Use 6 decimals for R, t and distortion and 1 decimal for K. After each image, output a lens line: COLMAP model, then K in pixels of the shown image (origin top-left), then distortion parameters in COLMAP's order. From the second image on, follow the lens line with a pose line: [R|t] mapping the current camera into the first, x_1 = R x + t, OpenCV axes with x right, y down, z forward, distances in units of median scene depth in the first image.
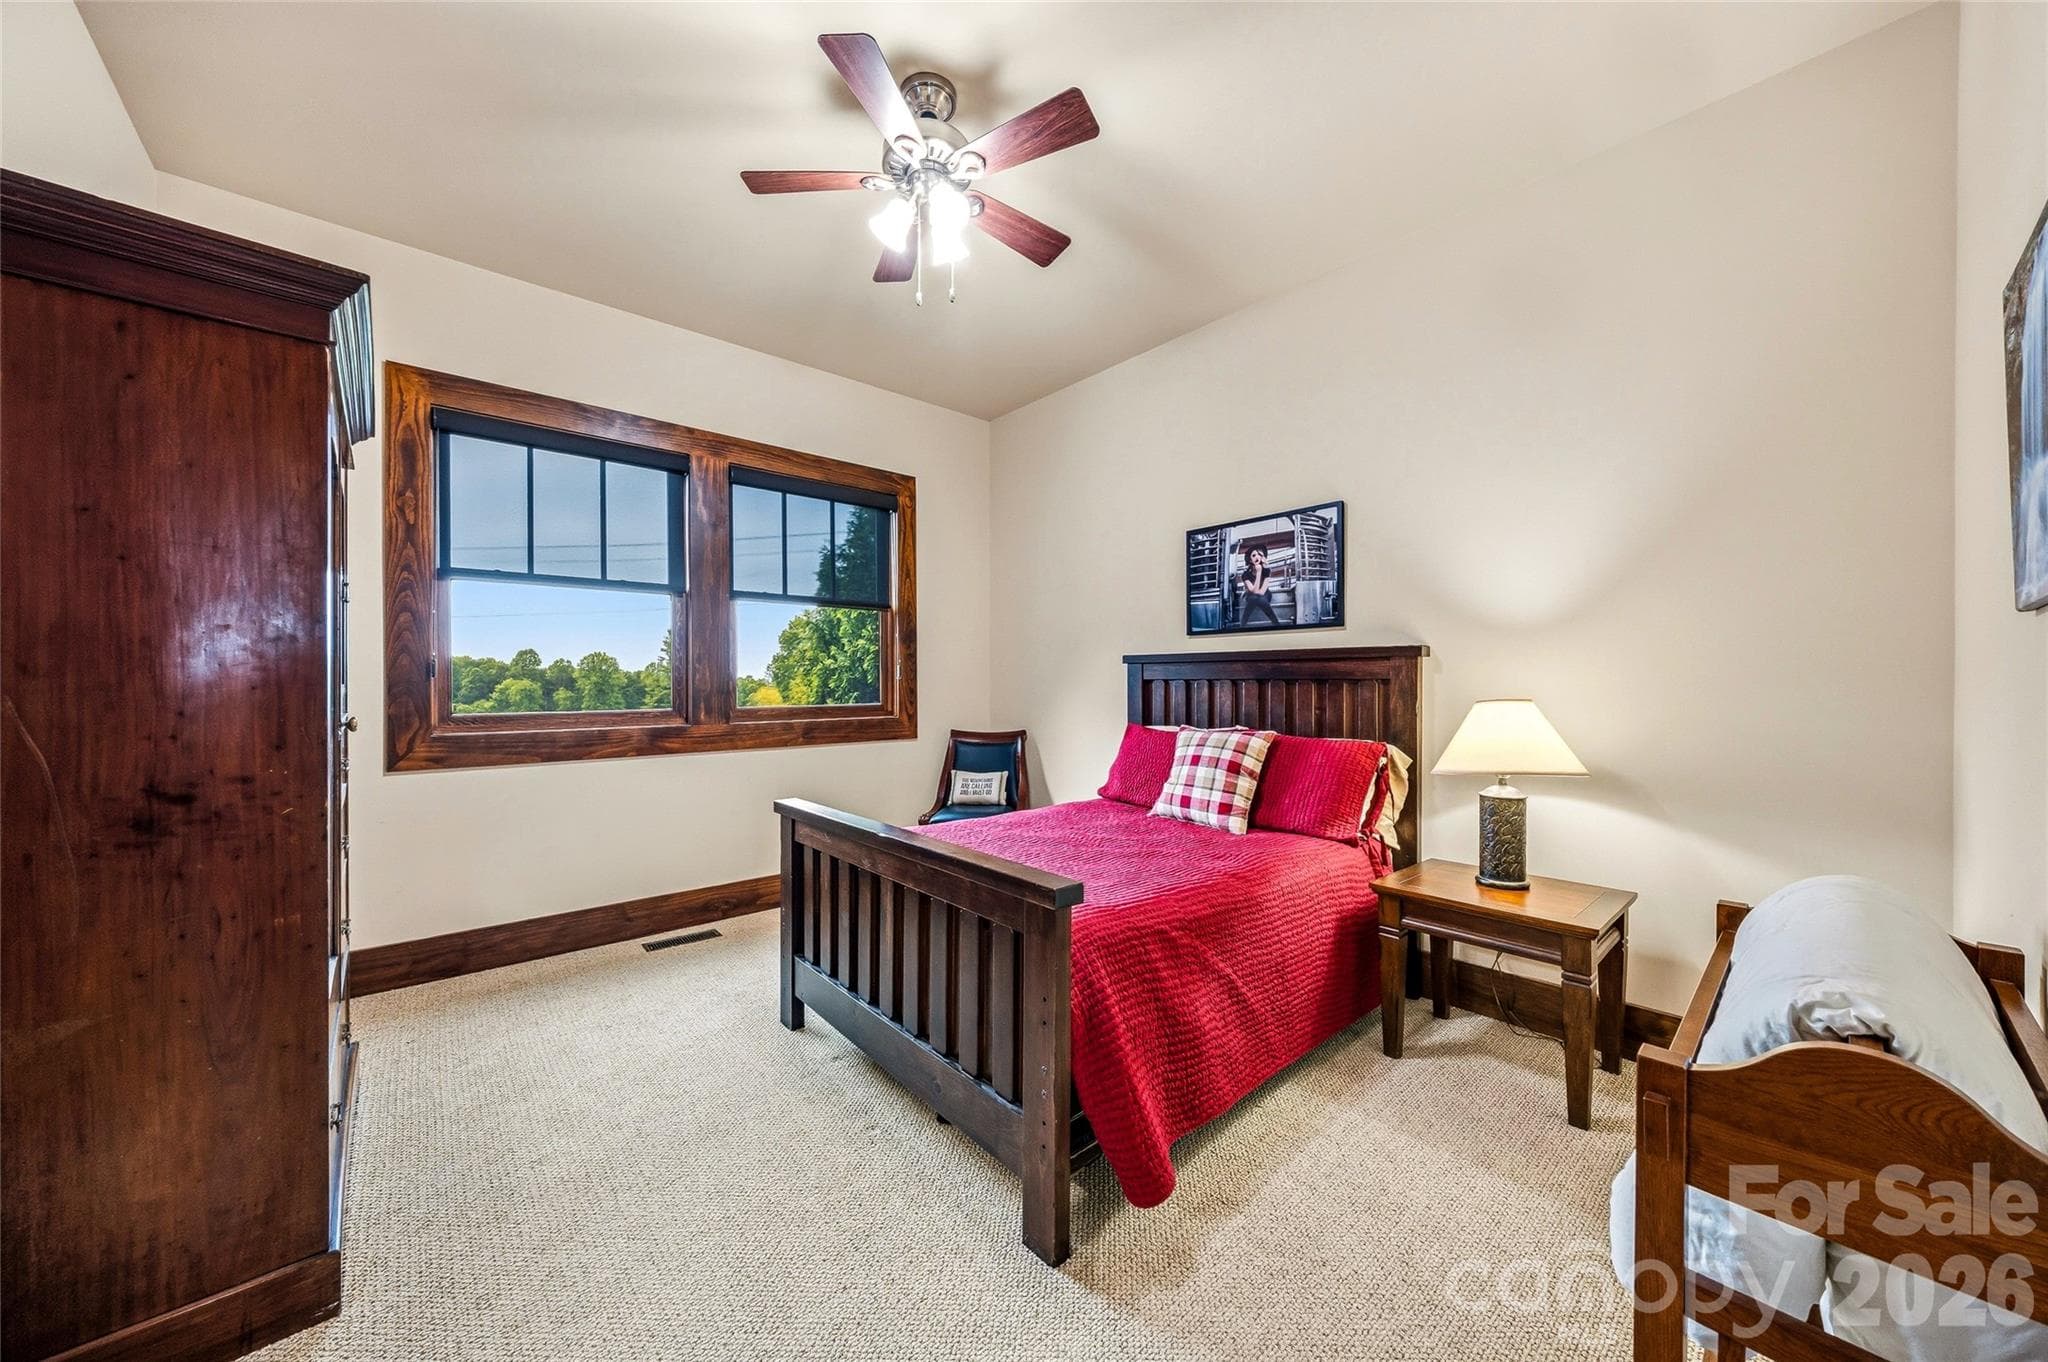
lens RADIAL K [[721.8, 0, 1016.1], [0, 721.8, 680.9], [0, 0, 1]] dist [0.000439, -0.000001]
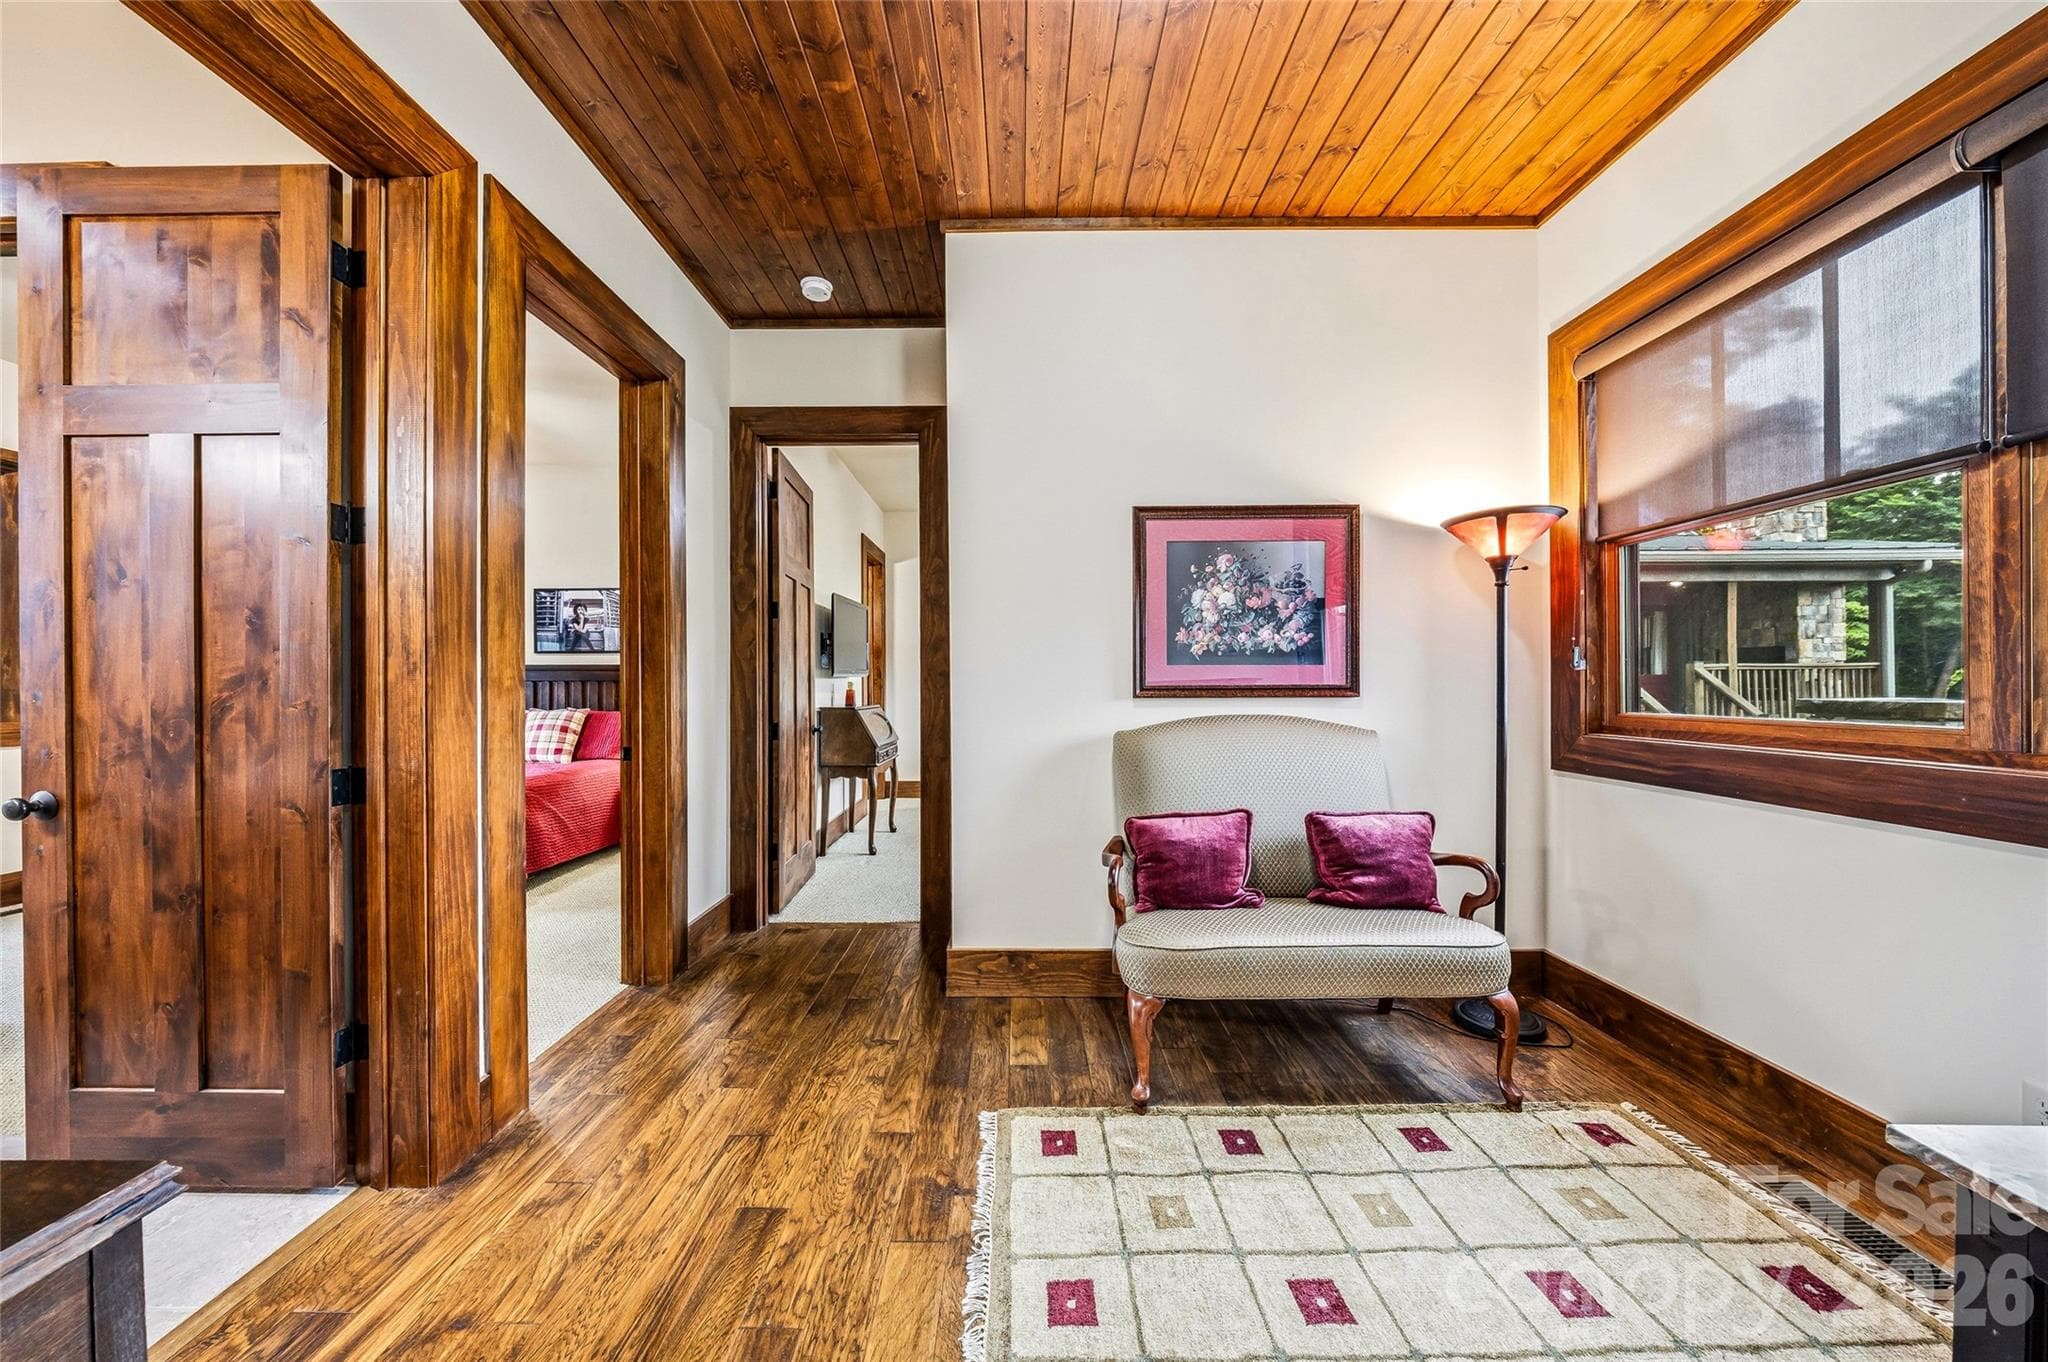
lens RADIAL K [[721.8, 0, 1025.0], [0, 721.8, 682.8], [0, 0, 1]] dist [0.000439, -0.000001]
pose [[0.679553, -0.003749, 0.733617, -0.234499], [0.006740, 0.999977, -0.001134, 0.012112], [-0.733595, 0.005715, 0.679563, -1.049405]]
